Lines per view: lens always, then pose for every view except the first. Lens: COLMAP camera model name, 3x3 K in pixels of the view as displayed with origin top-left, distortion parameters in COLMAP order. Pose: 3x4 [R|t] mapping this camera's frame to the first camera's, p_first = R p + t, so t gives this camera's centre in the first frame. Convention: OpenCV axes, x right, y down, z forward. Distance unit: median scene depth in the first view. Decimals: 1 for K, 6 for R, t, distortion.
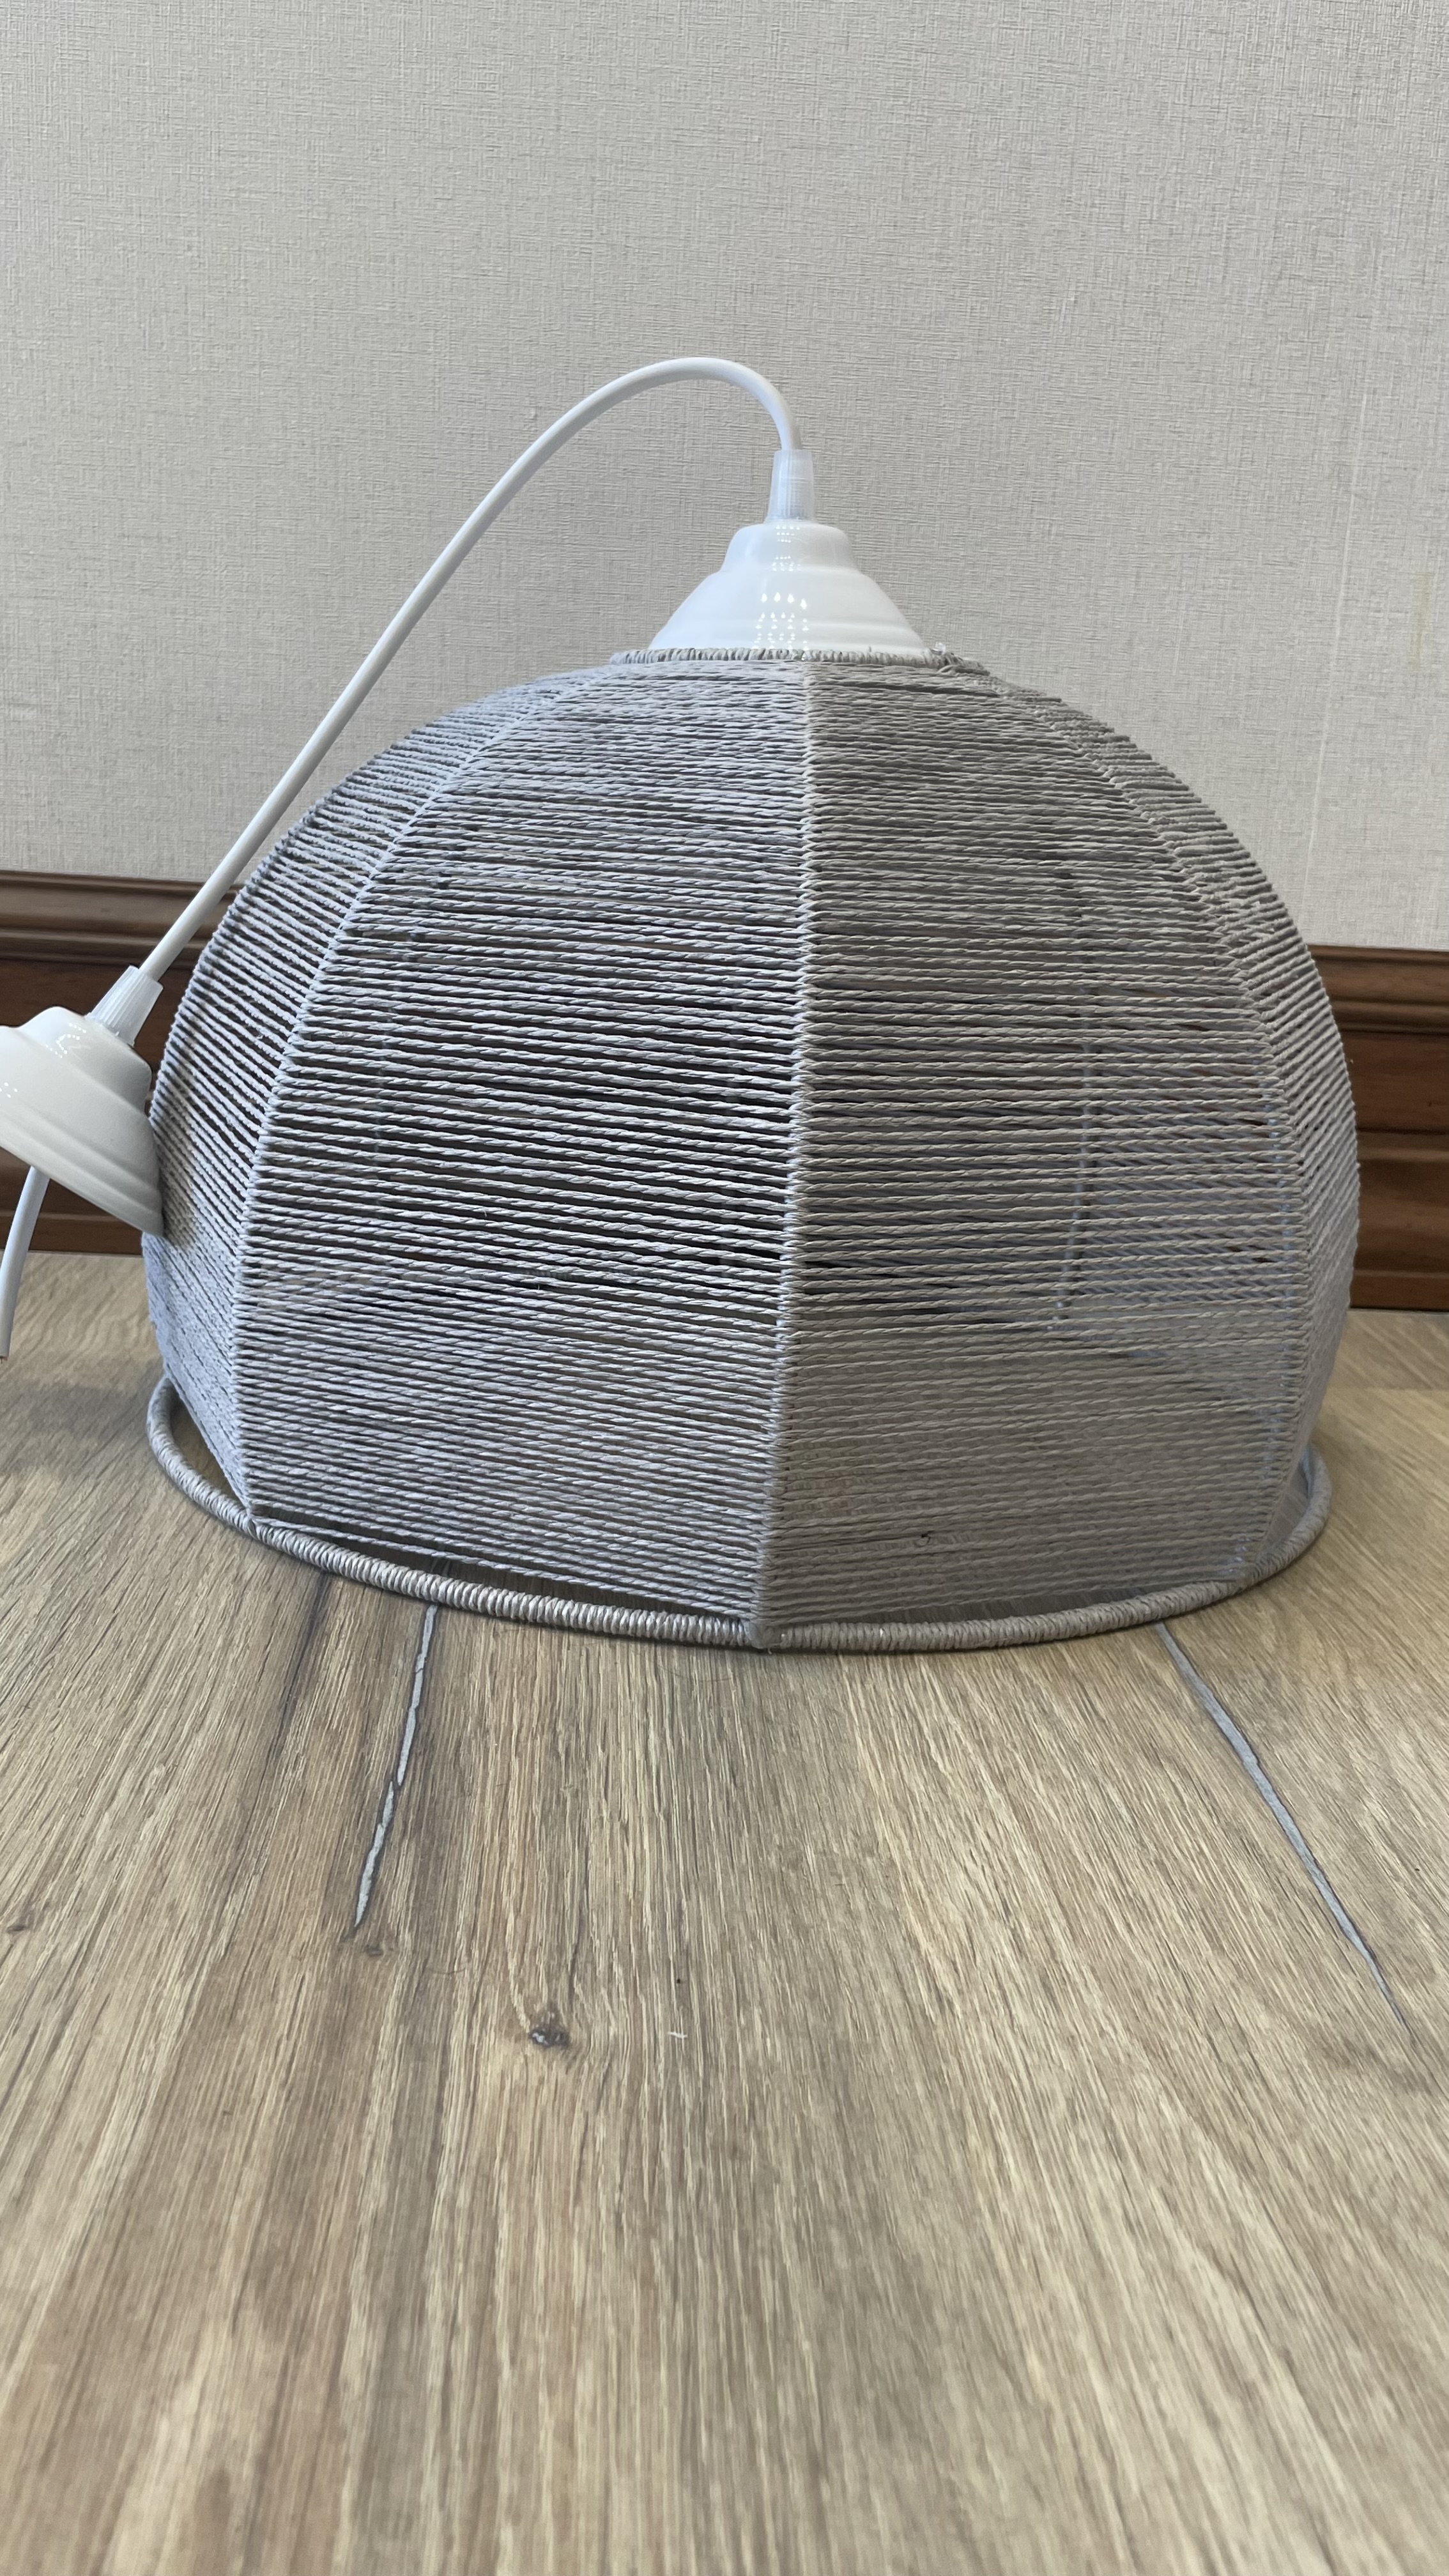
lens RADIAL K [[2068.9, 0, 716.7], [0, 2068.9, 1272.3], [0, 0, 1]] dist [0.028926, -0.048556]
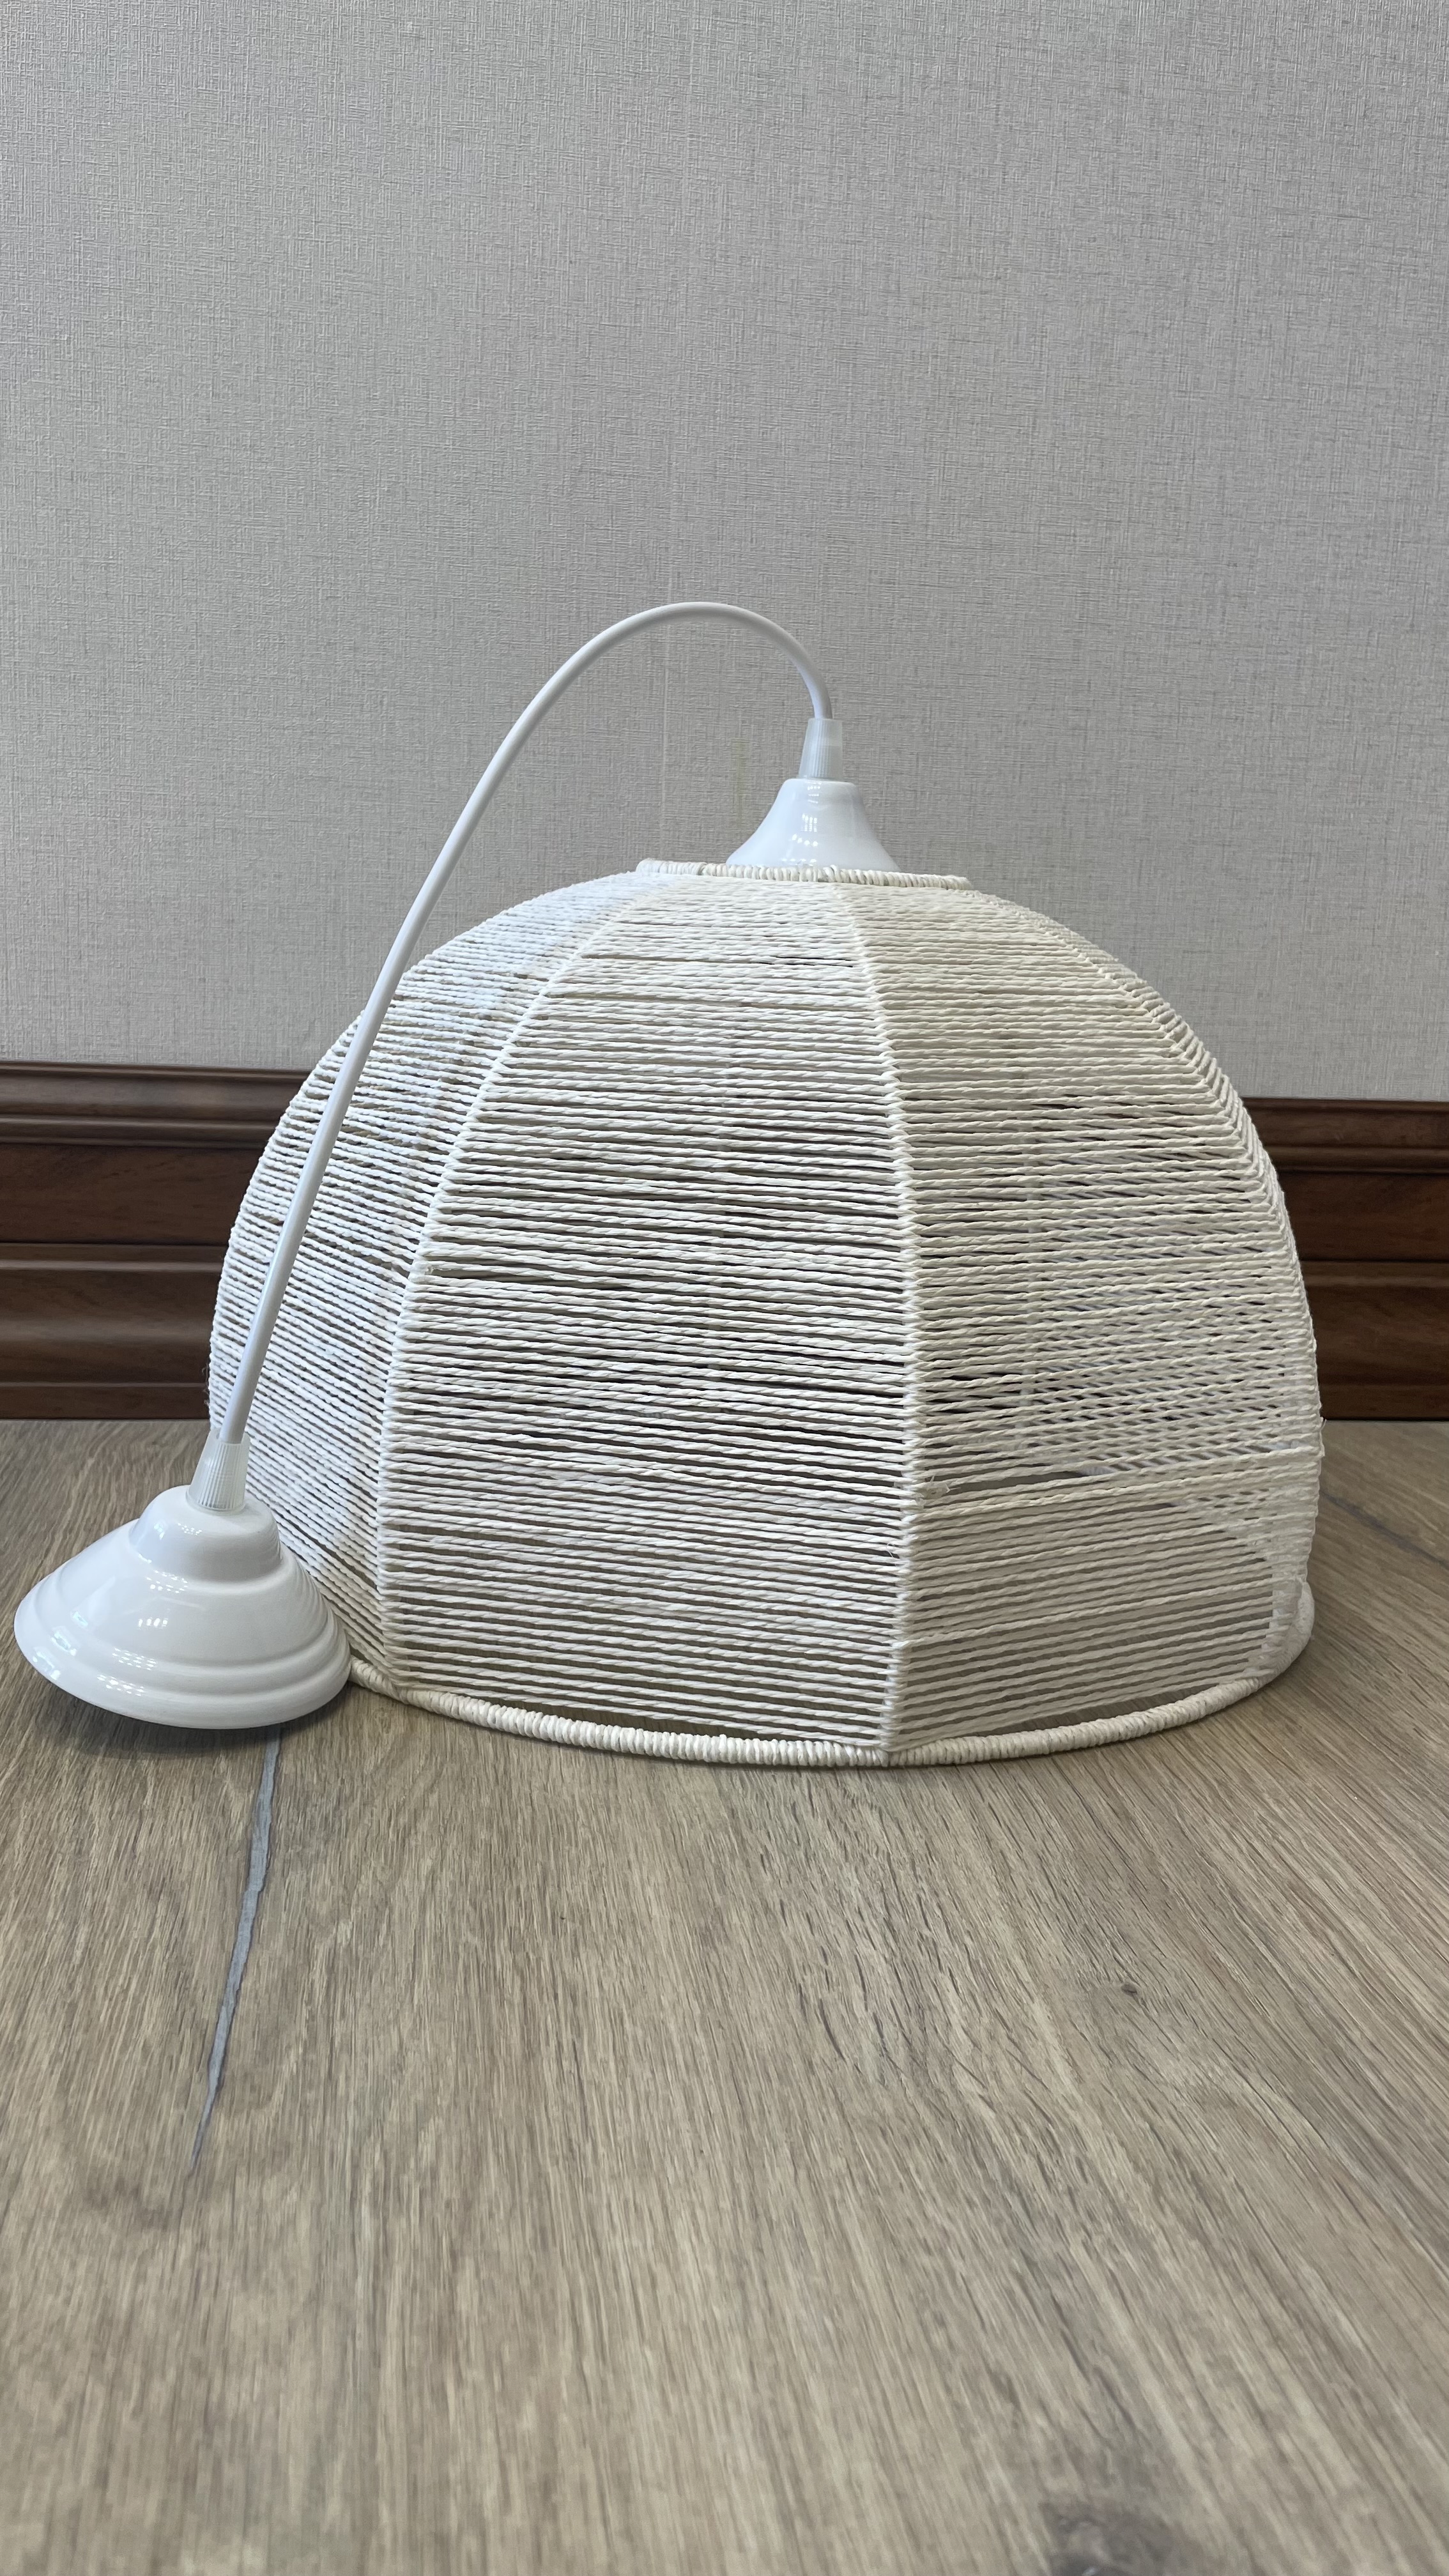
lens RADIAL K [[1966.4, 0, 745.4], [0, 1966.4, 1287.1], [0, 0, 1]] dist [0.026762, -0.054564]
pose [[0.993650, -0.033794, 0.107317, 0.428349], [0.038943, 0.998170, -0.046254, -0.008280], [-0.105557, 0.050139, 0.993148, -0.011864]]
